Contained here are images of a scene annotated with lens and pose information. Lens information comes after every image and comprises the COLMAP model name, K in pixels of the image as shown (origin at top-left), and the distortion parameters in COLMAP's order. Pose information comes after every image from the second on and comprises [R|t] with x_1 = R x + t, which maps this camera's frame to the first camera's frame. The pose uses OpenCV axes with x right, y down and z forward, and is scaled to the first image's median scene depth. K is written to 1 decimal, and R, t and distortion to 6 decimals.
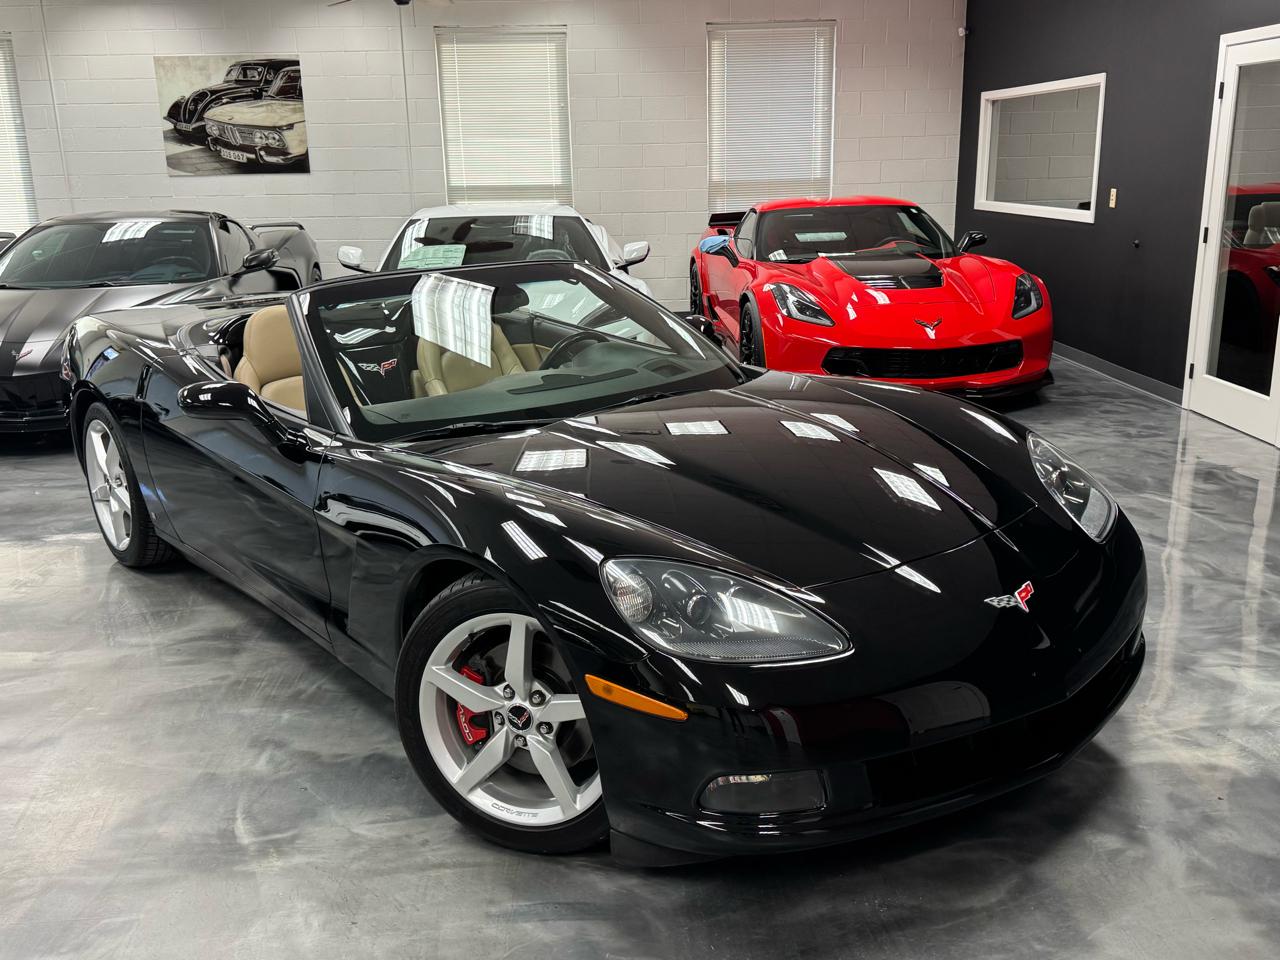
lens RADIAL K [[1226.6, 0, 647.8], [0, 1226.6, 482.2], [0, 0, 1]] dist [0.050371, 0.000000]
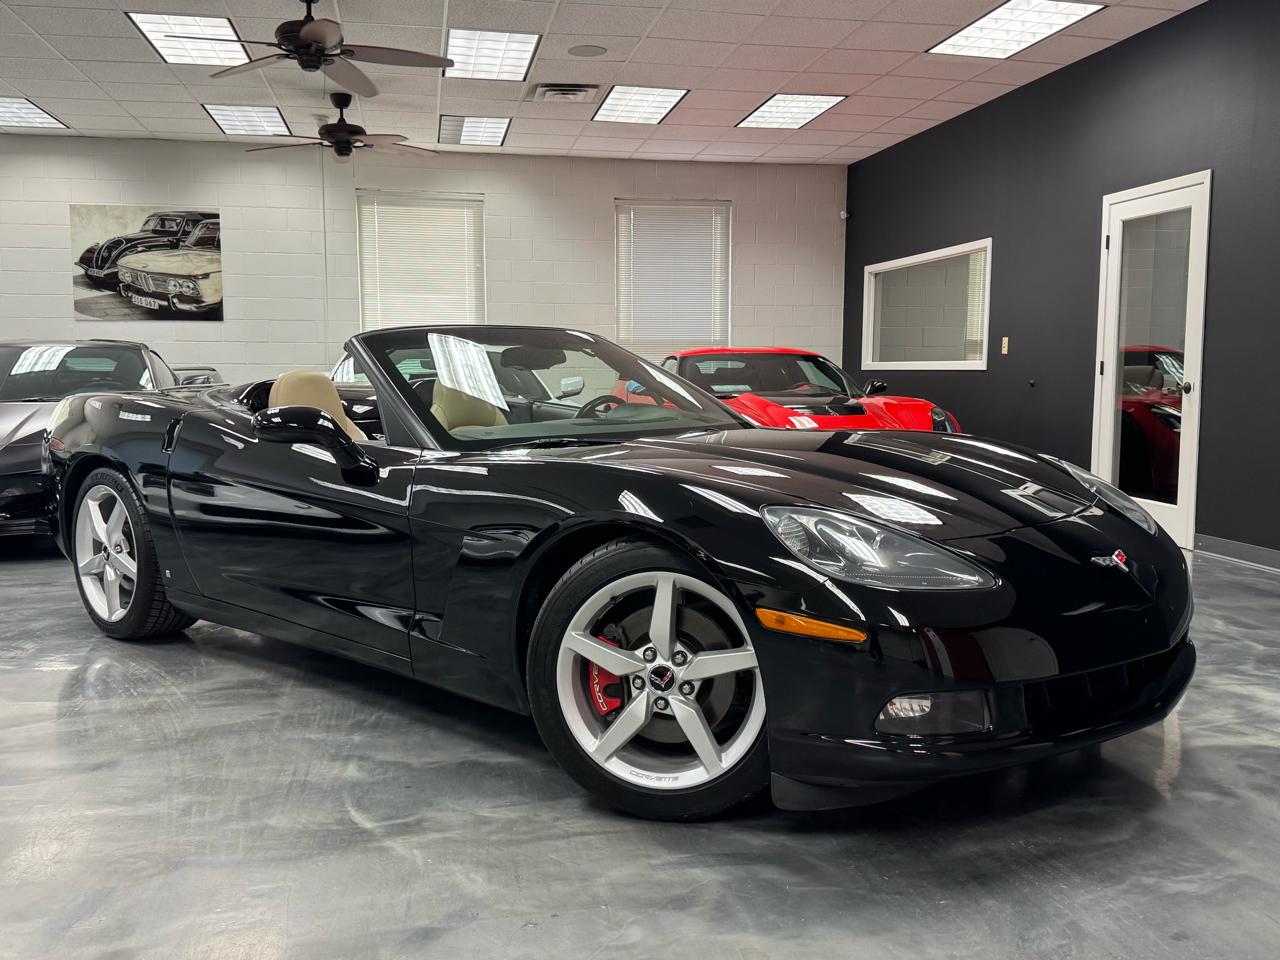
lens RADIAL K [[1226.6, 0, 648.9], [0, 1226.6, 477.6], [0, 0, 1]] dist [0.050371, 0.000000]
pose [[0.989996, 0.009440, 0.140778, -0.177235], [0.015407, 0.984560, -0.174367, 0.139374], [-0.140250, 0.174792, 0.974565, -0.014663]]
